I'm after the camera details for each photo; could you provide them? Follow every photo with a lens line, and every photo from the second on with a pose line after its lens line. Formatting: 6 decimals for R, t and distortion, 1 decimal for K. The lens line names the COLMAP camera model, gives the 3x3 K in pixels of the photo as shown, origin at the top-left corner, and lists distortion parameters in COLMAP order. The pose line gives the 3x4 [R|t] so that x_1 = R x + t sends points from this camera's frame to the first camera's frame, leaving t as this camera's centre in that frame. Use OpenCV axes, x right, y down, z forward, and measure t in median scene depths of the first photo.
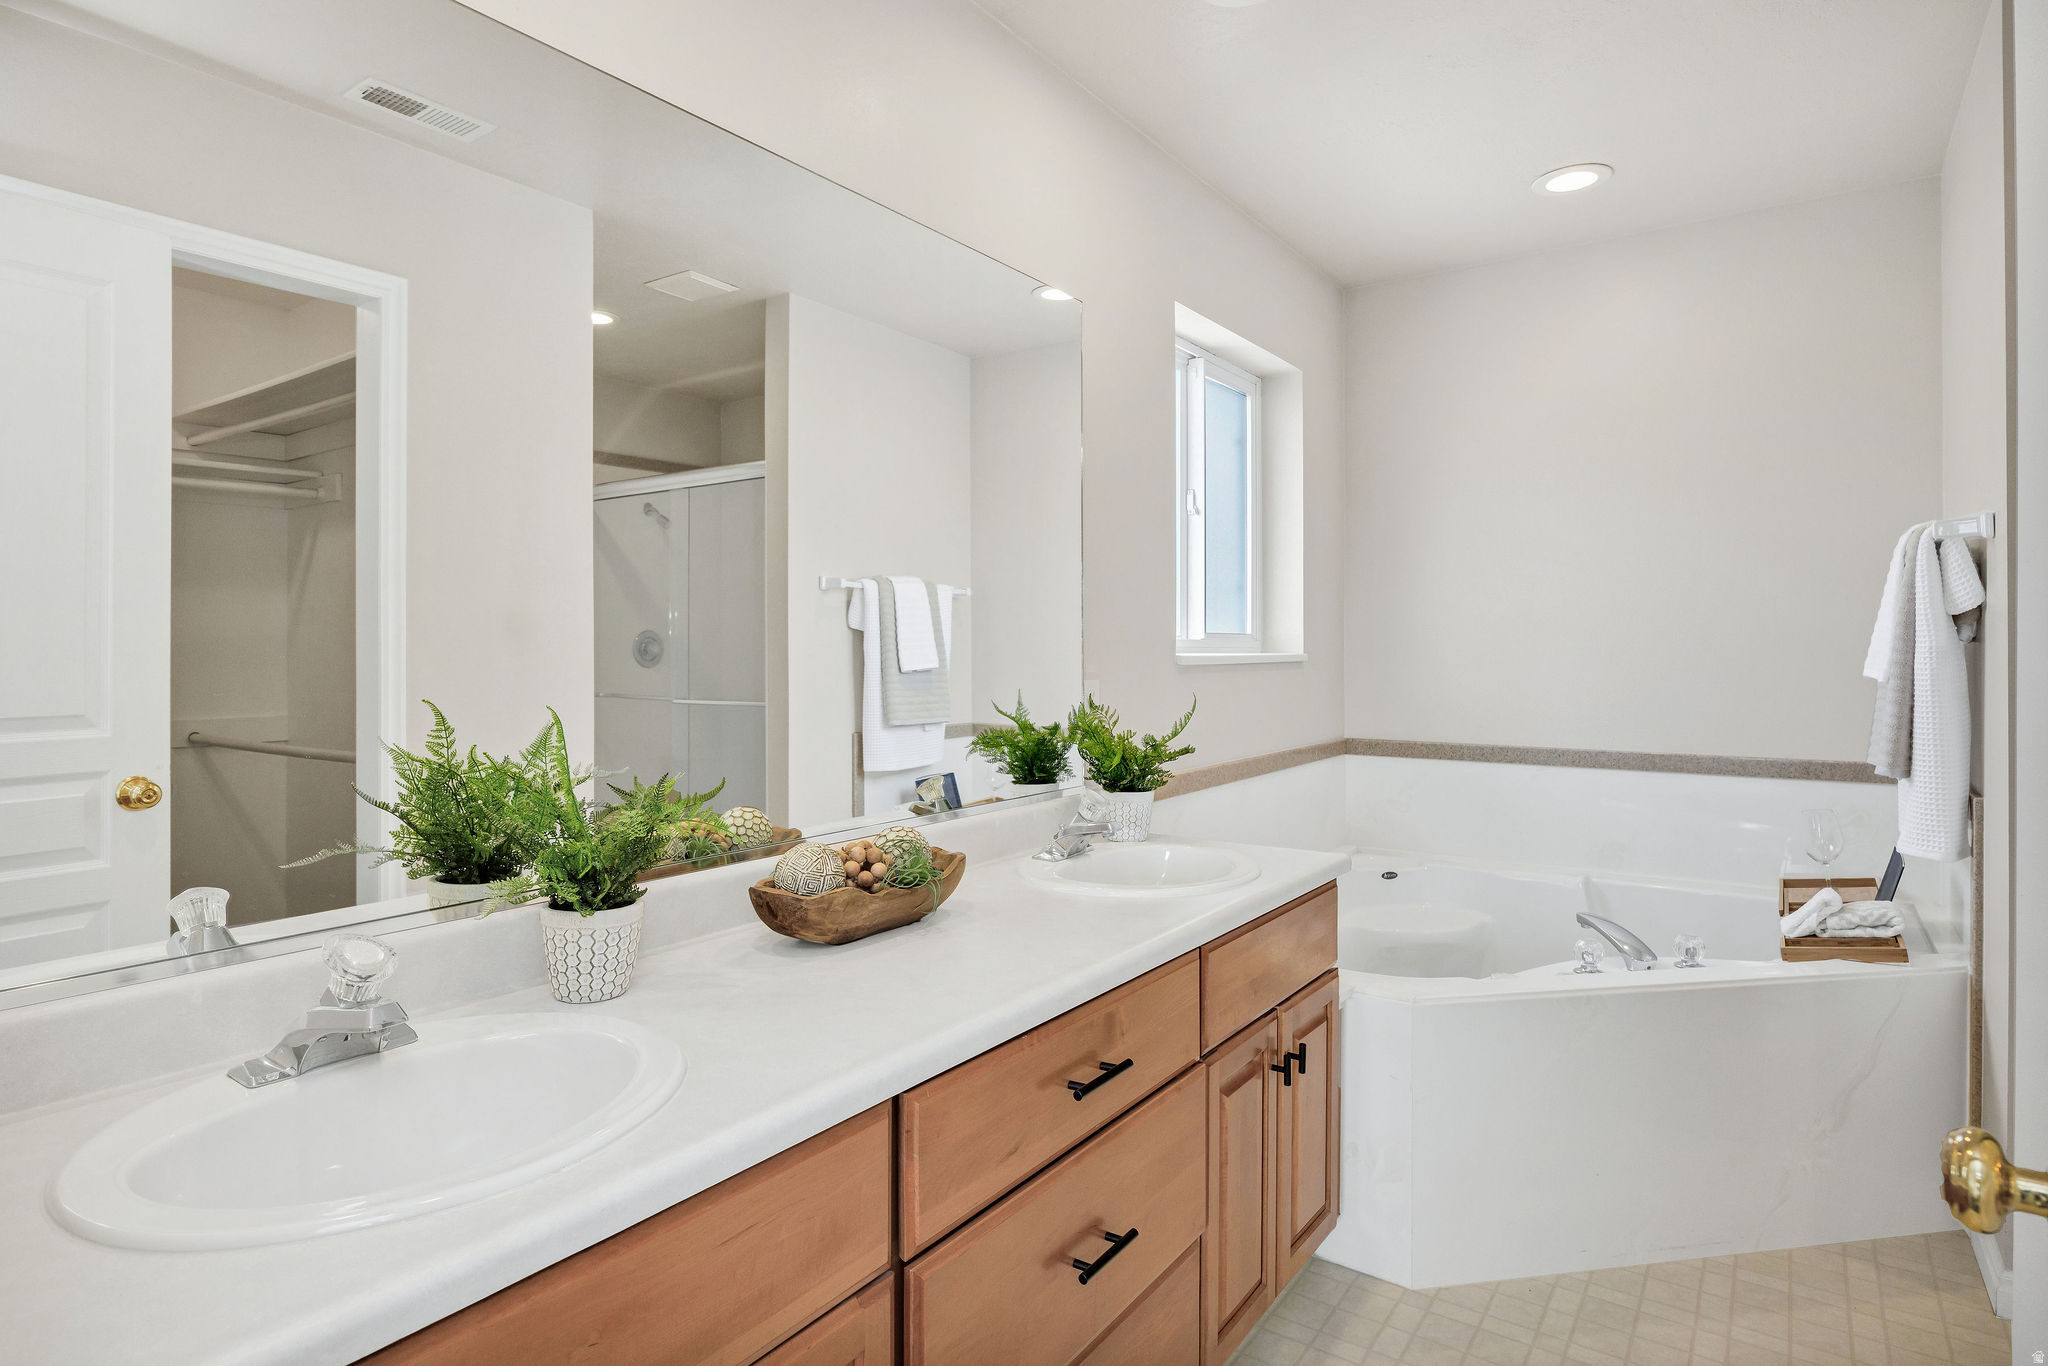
lens RADIAL K [[1111.8, 0, 998.1], [0, 1111.8, 664.8], [0, 0, 1]] dist [-0.005912, -0.000538]
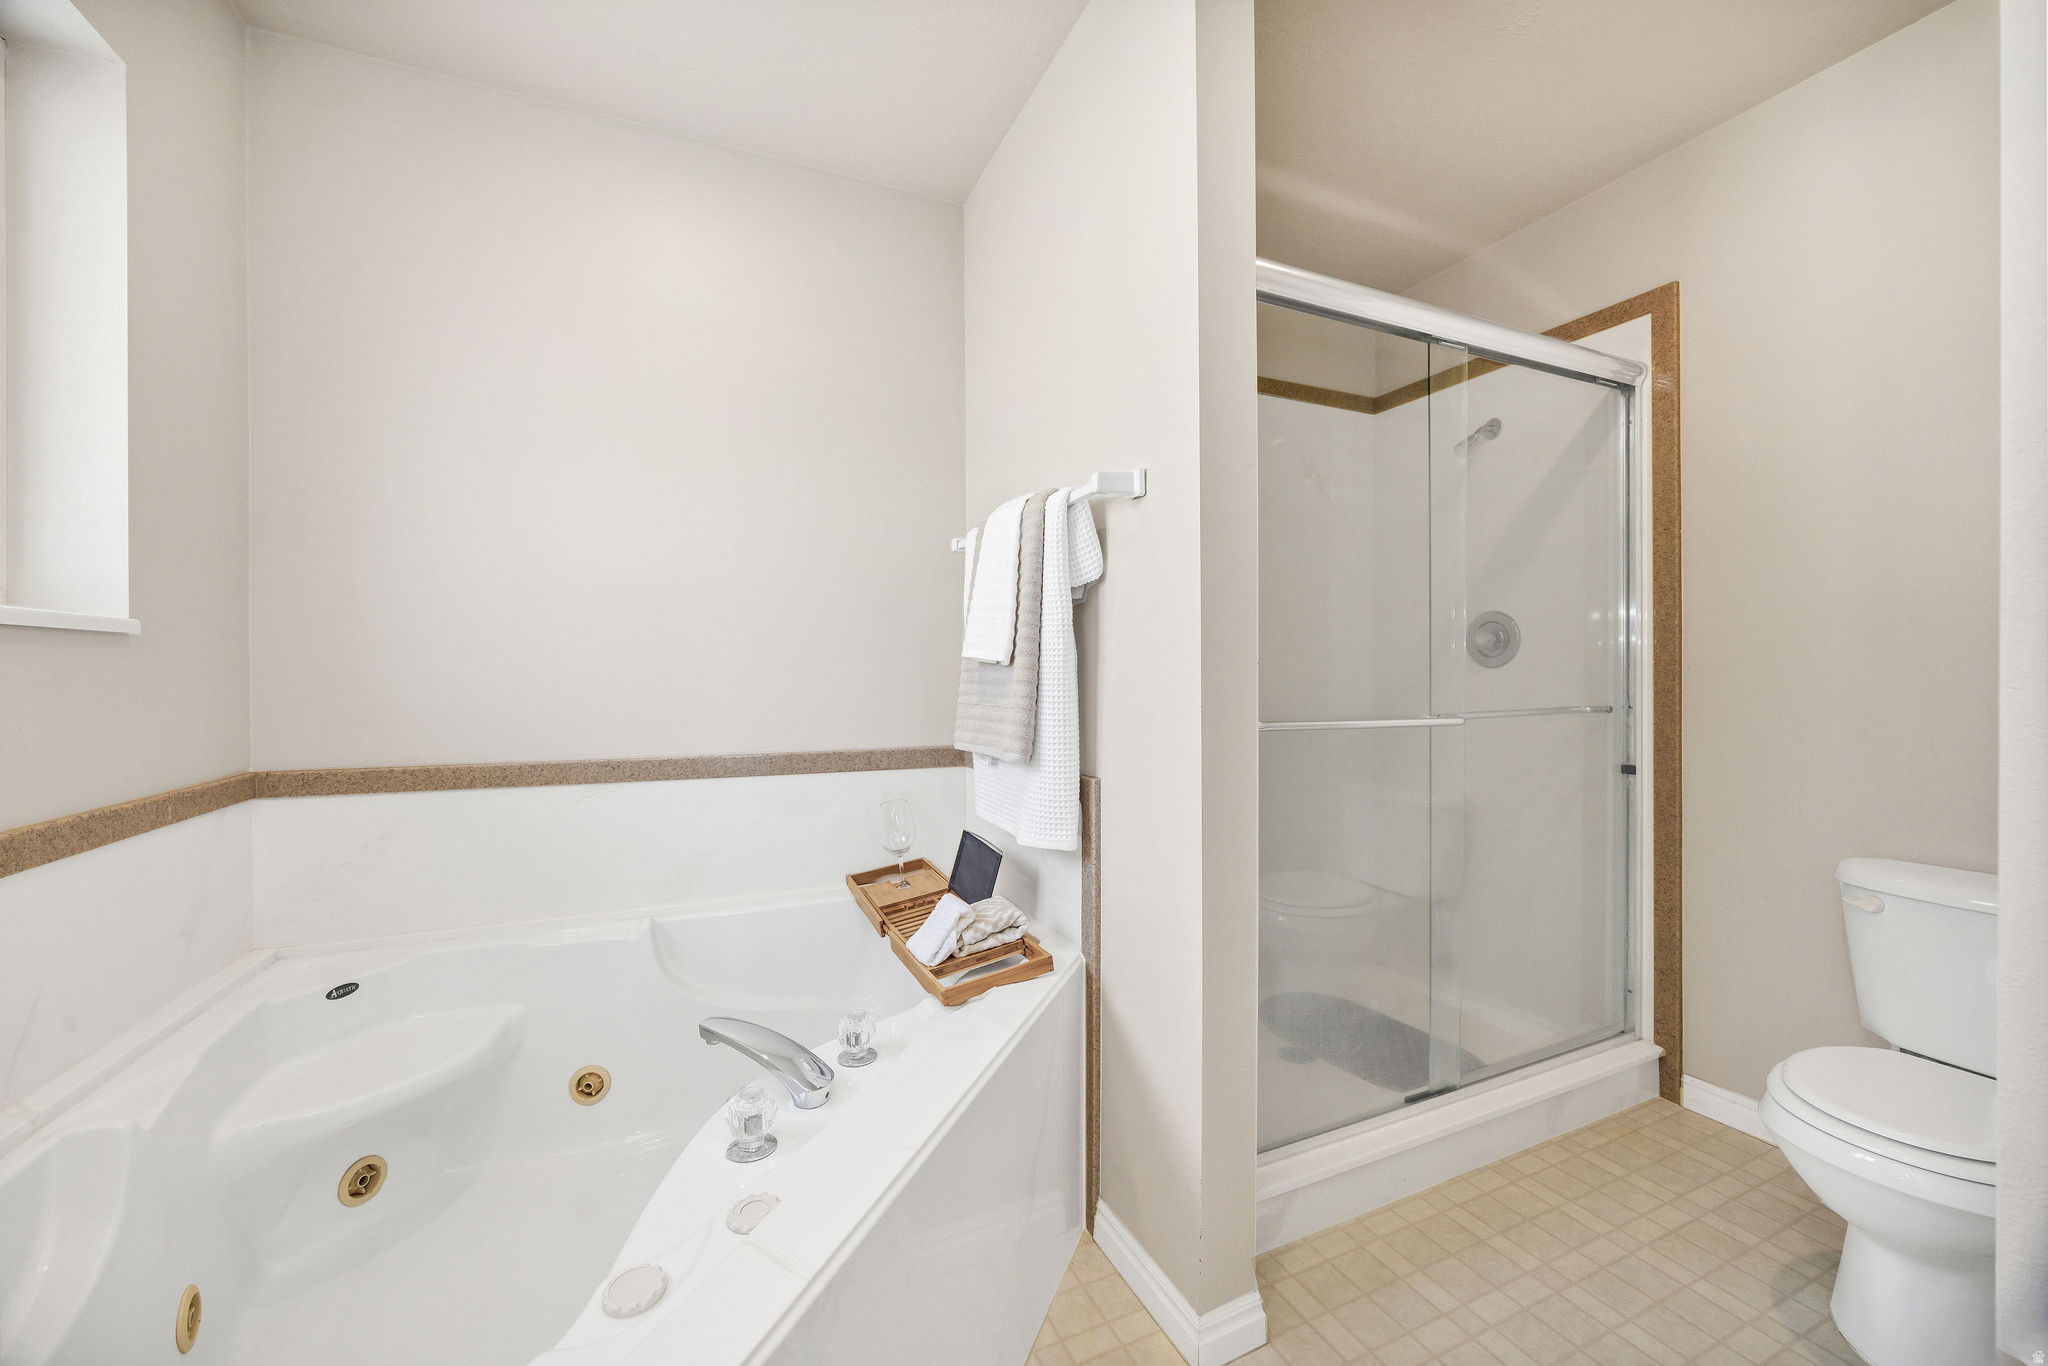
lens RADIAL K [[802.7, 0, 1021.5], [0, 802.7, 675.3], [0, 0, 1]] dist [0.008254, -0.000080]
pose [[0.521943, 0.000018, 0.852981, 0.193245], [0.012358, 0.999895, -0.007584, 0.026556], [-0.852891, 0.014499, 0.521887, 0.513636]]
